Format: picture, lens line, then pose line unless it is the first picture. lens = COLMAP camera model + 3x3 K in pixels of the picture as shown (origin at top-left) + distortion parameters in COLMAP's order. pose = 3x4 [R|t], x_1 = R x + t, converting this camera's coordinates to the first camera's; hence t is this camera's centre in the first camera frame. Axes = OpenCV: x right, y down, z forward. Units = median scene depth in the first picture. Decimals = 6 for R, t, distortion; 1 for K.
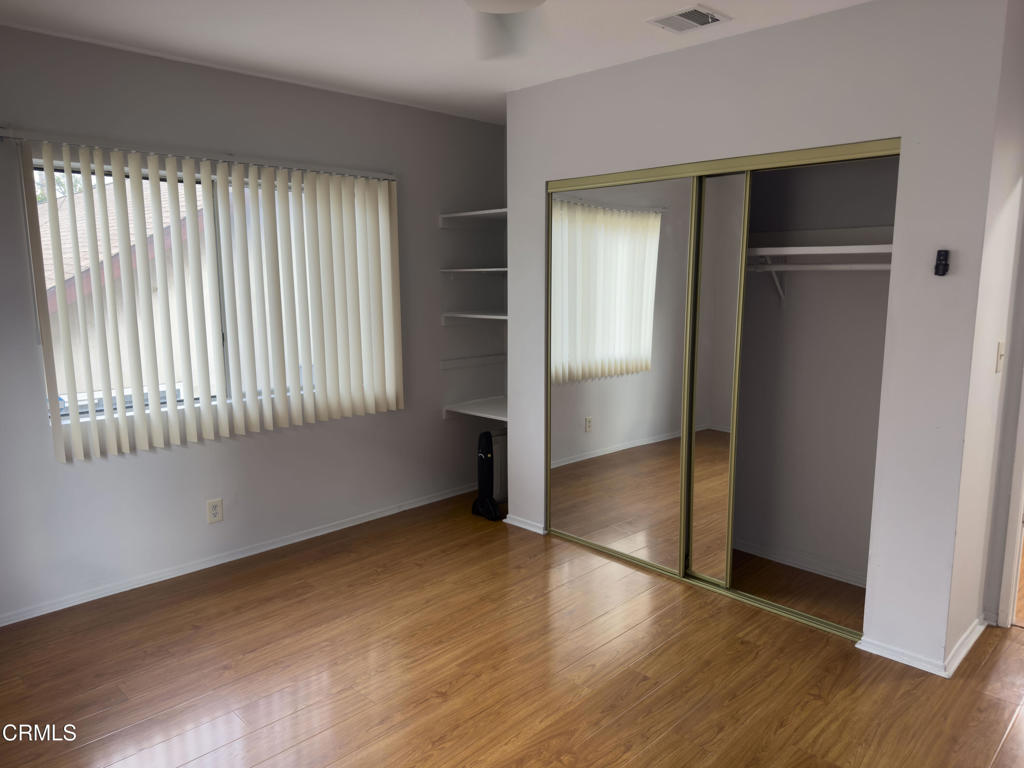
lens RADIAL K [[713.8, 0, 512.0], [0, 713.8, 380.3], [0, 0, 1]] dist [0.117575, -0.182538]
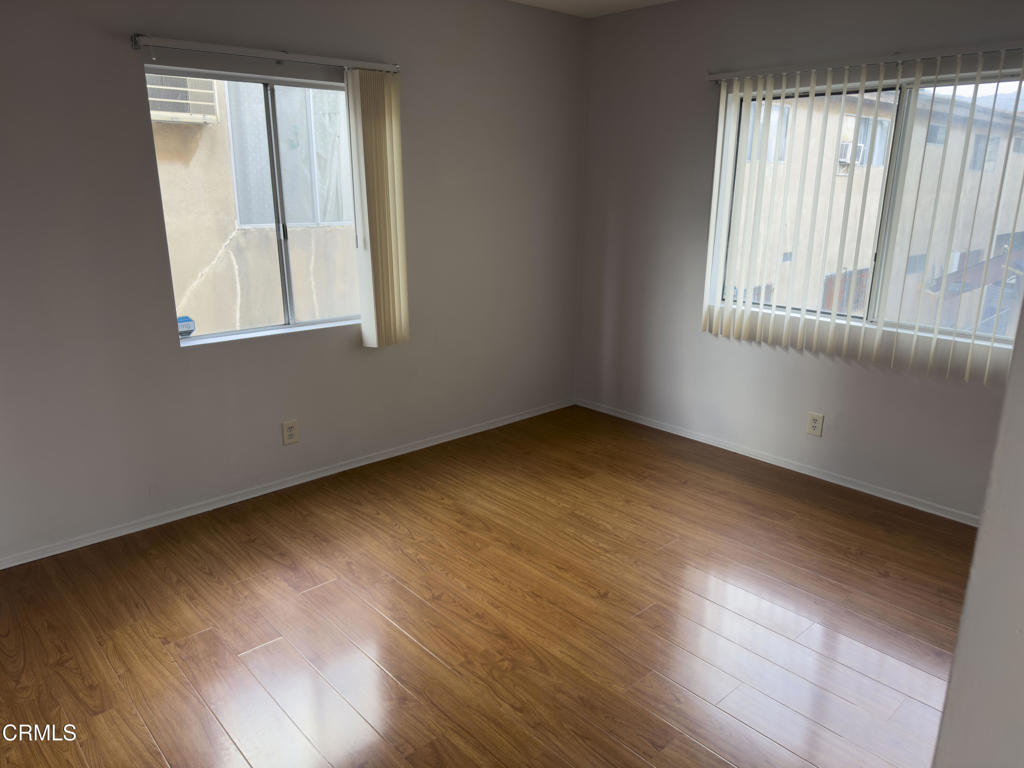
lens RADIAL K [[713.8, 0, 512.0], [0, 713.8, 380.3], [0, 0, 1]] dist [0.117575, -0.182538]
pose [[-0.056306, 0.263789, -0.962936, 0.674341], [-0.154220, 0.950592, 0.269426, -0.102714], [0.986431, 0.163675, -0.012842, 0.667049]]
